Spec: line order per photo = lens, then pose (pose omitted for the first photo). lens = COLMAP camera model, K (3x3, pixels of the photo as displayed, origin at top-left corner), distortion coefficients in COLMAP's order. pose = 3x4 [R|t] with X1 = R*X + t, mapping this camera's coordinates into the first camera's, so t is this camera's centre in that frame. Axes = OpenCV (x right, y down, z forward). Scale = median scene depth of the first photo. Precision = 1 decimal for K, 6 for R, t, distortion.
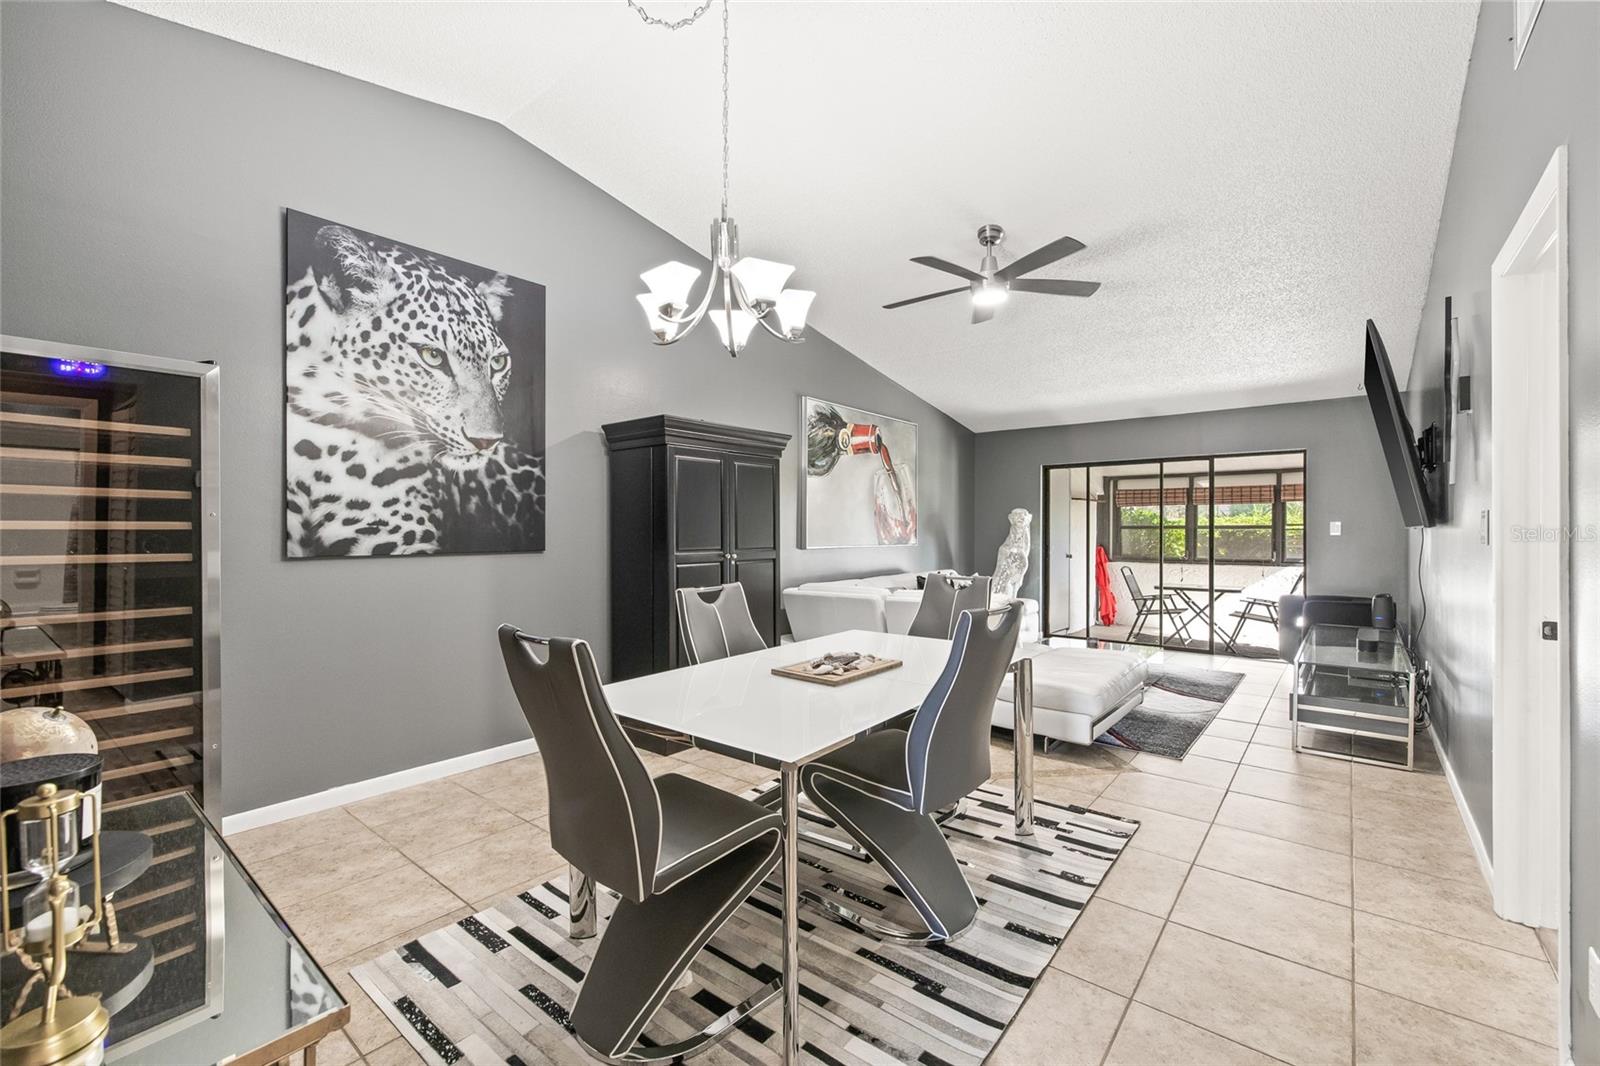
lens RADIAL K [[669.5, 0, 800.0], [0, 669.5, 533.0], [0, 0, 1]] dist [0.000909, -0.000121]
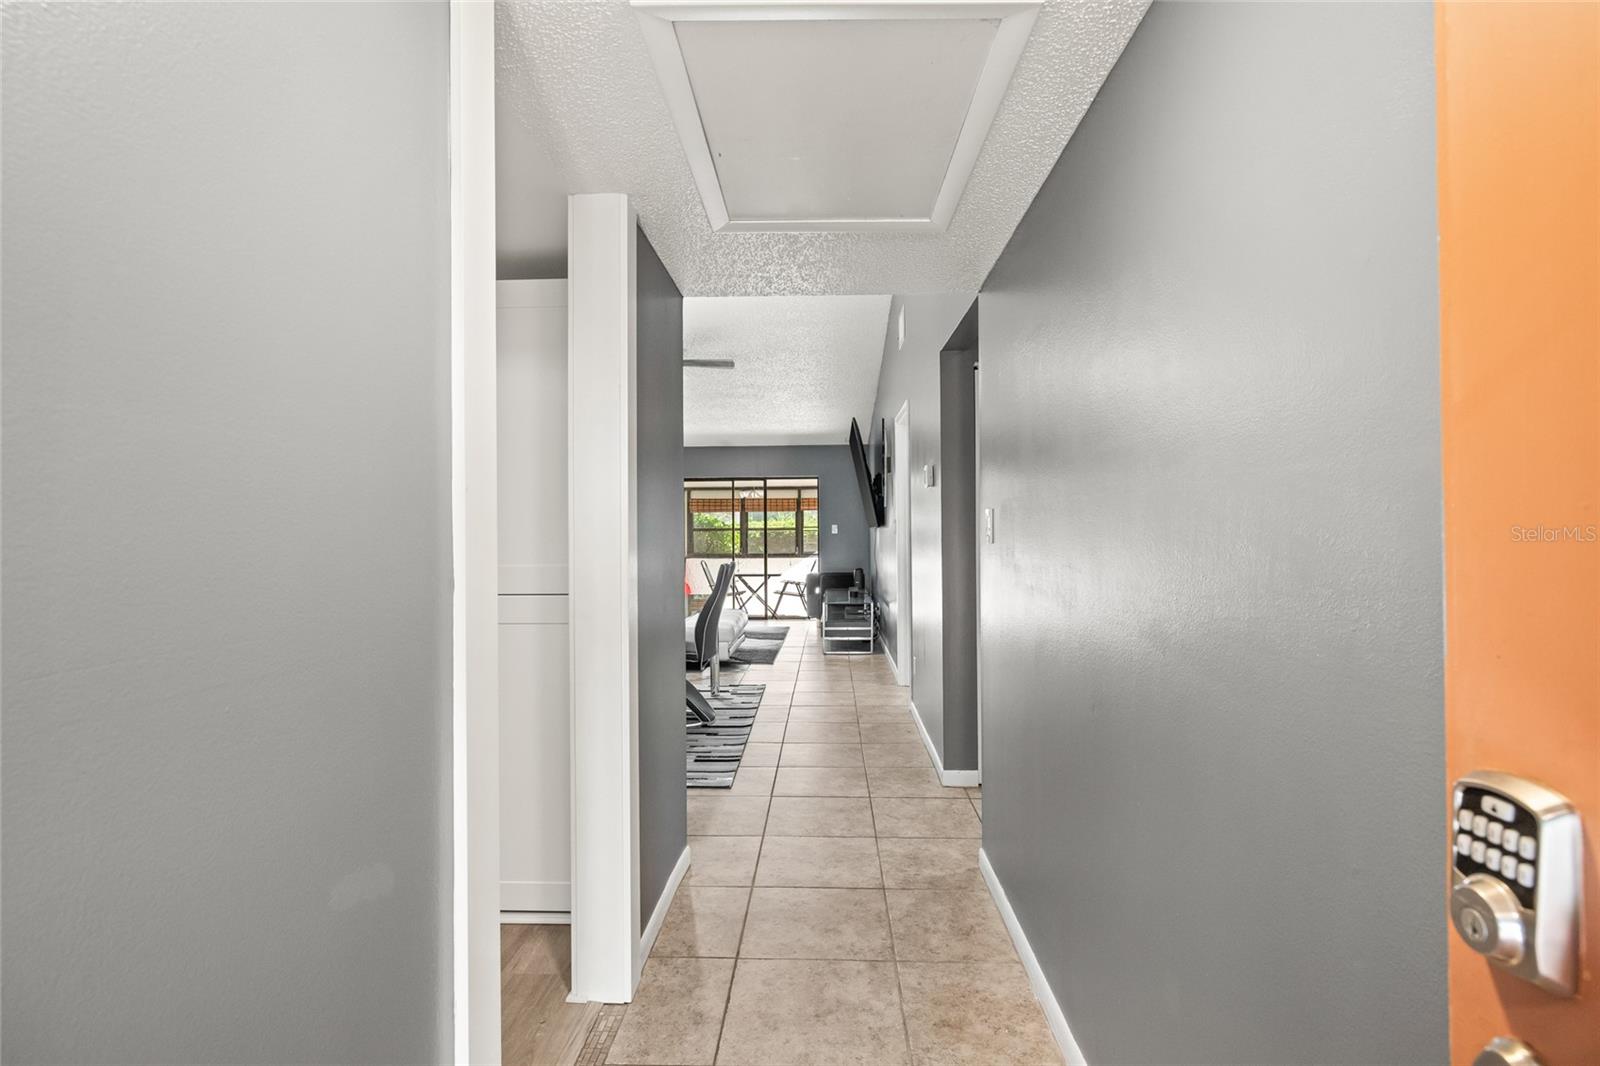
lens RADIAL K [[778.0, 0, 815.2], [0, 778.0, 532.5], [0, 0, 1]] dist [-0.002002, -0.000200]
pose [[0.785226, -0.005691, 0.619184, -0.371654], [0.010129, 0.999942, -0.003656, 0.007163], [-0.619127, 0.009142, 0.785238, -0.407925]]
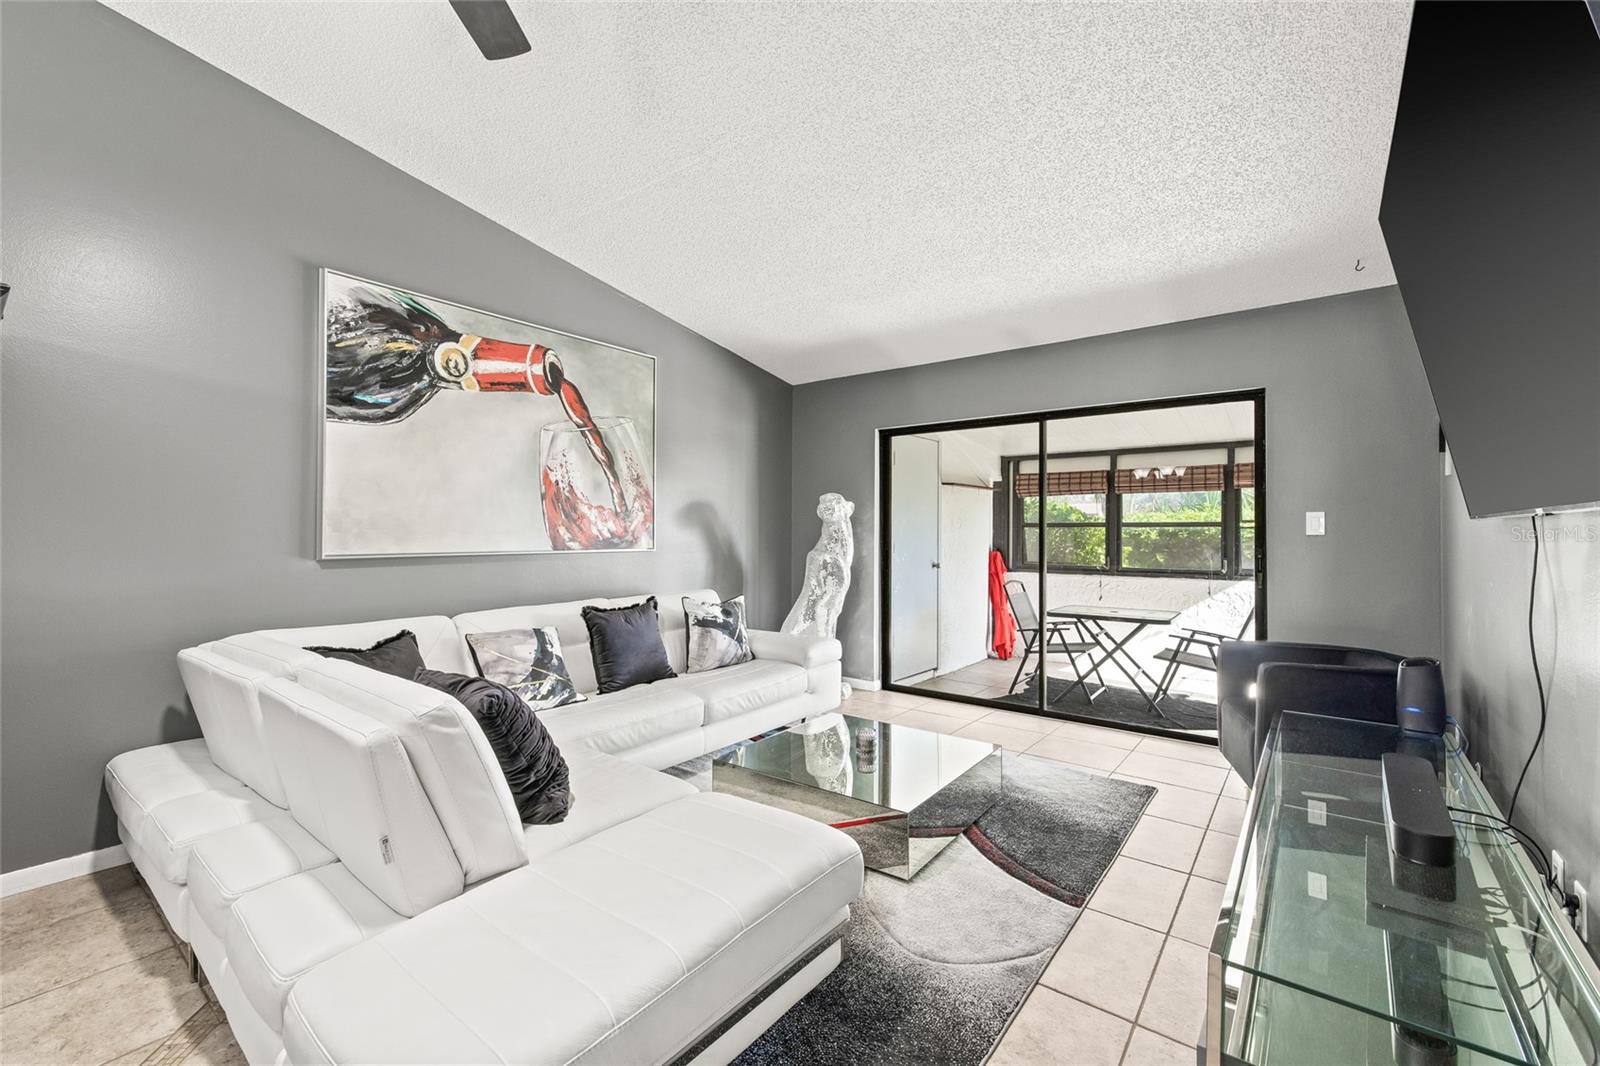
lens RADIAL K [[668.9, 0, 796.3], [0, 668.9, 526.5], [0, 0, 1]] dist [0.001066, 0.000073]
pose [[0.999665, 0.001563, 0.025854, 0.361990], [-0.001257, 0.999929, -0.011831, 0.004005], [-0.025870, 0.011794, 0.999596, 0.465652]]
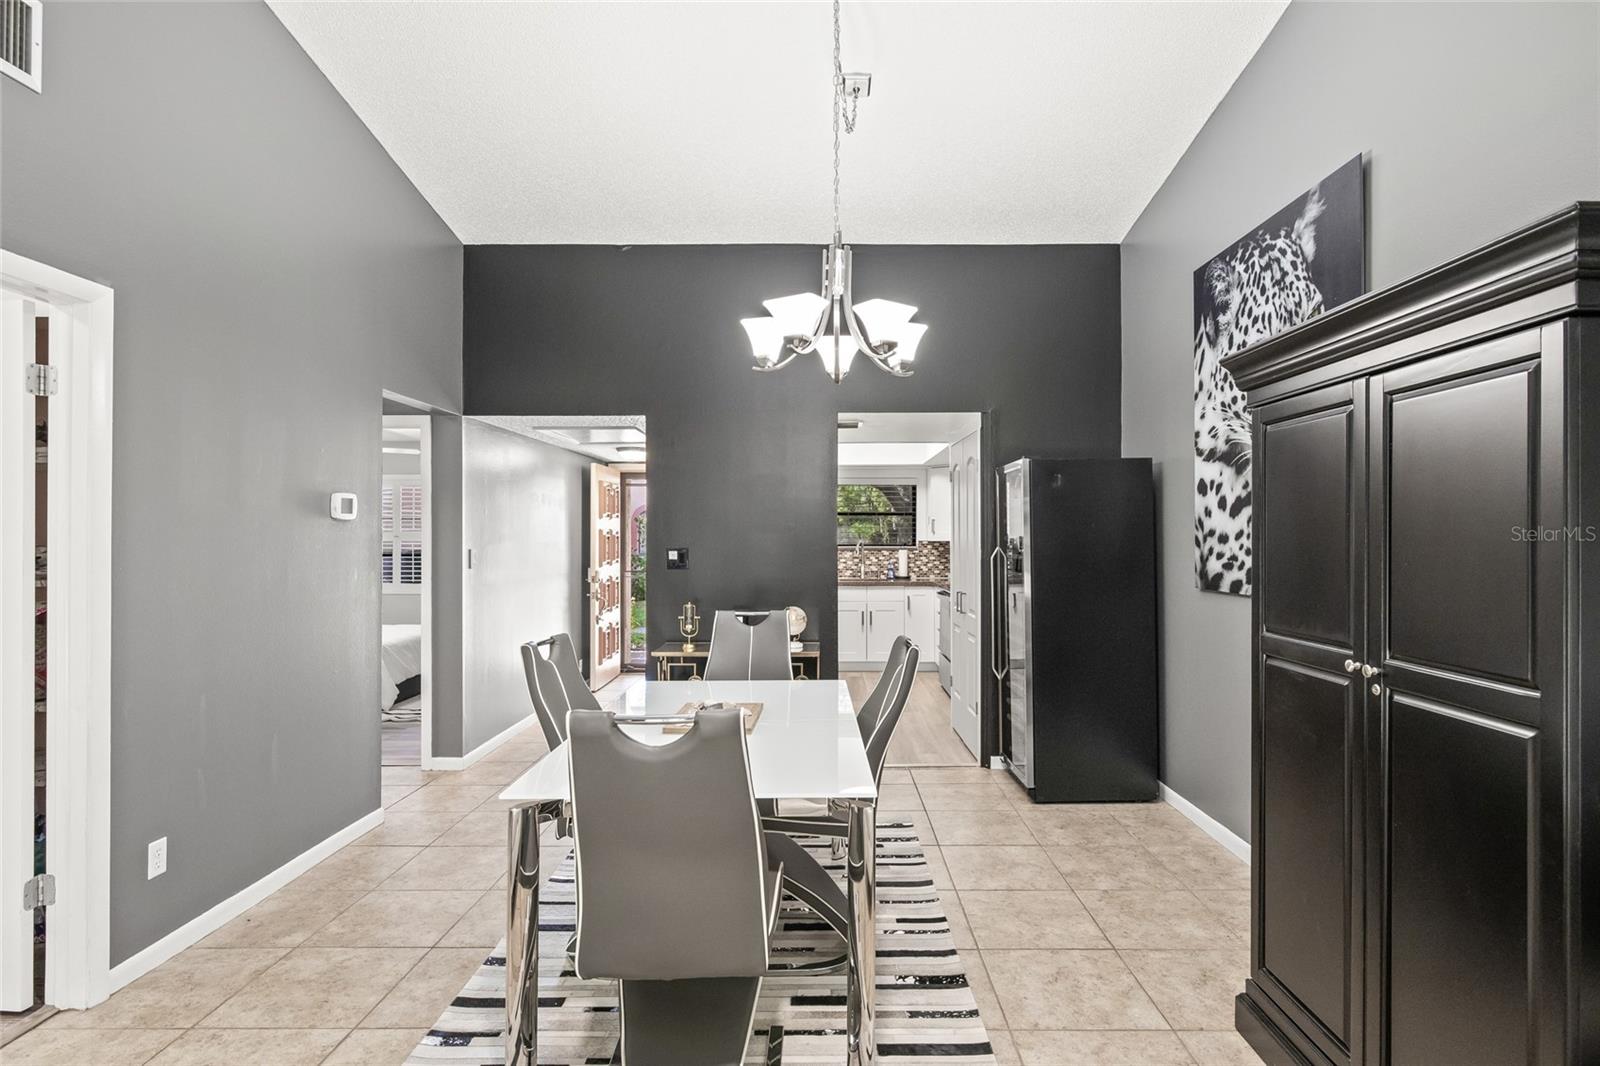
lens RADIAL K [[815.6, 0, 817.5], [0, 815.6, 533.1], [0, 0, 1]] dist [-0.003581, 0.000379]
pose [[-0.775551, -0.002022, -0.631282, 0.285920], [-0.003530, 0.999993, 0.001134, -0.026730], [0.631275, 0.003108, -0.775553, 0.838587]]
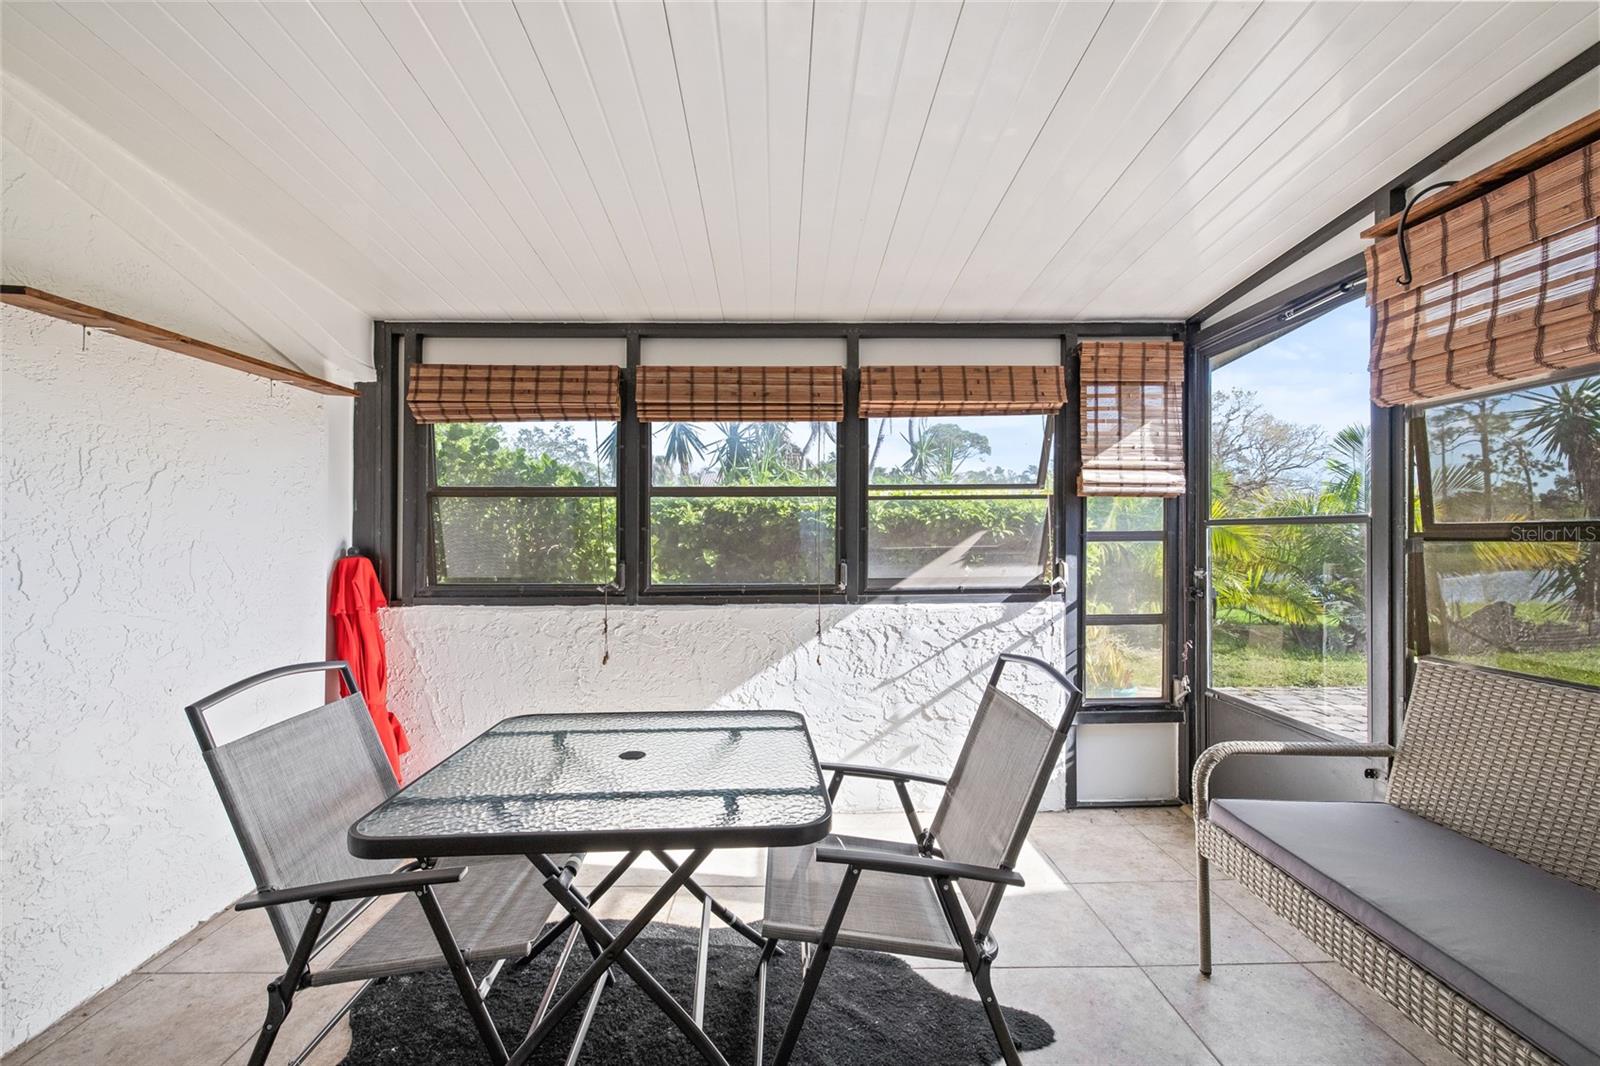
lens RADIAL K [[693.7, 0, 794.0], [0, 693.7, 527.1], [0, 0, 1]] dist [0.000226, 0.000088]
pose [[0.763335, -0.000728, 0.646003, 0.690408], [0.006441, 0.999958, -0.006484, 0.018812], [-0.645971, 0.009111, 0.763307, 1.121847]]
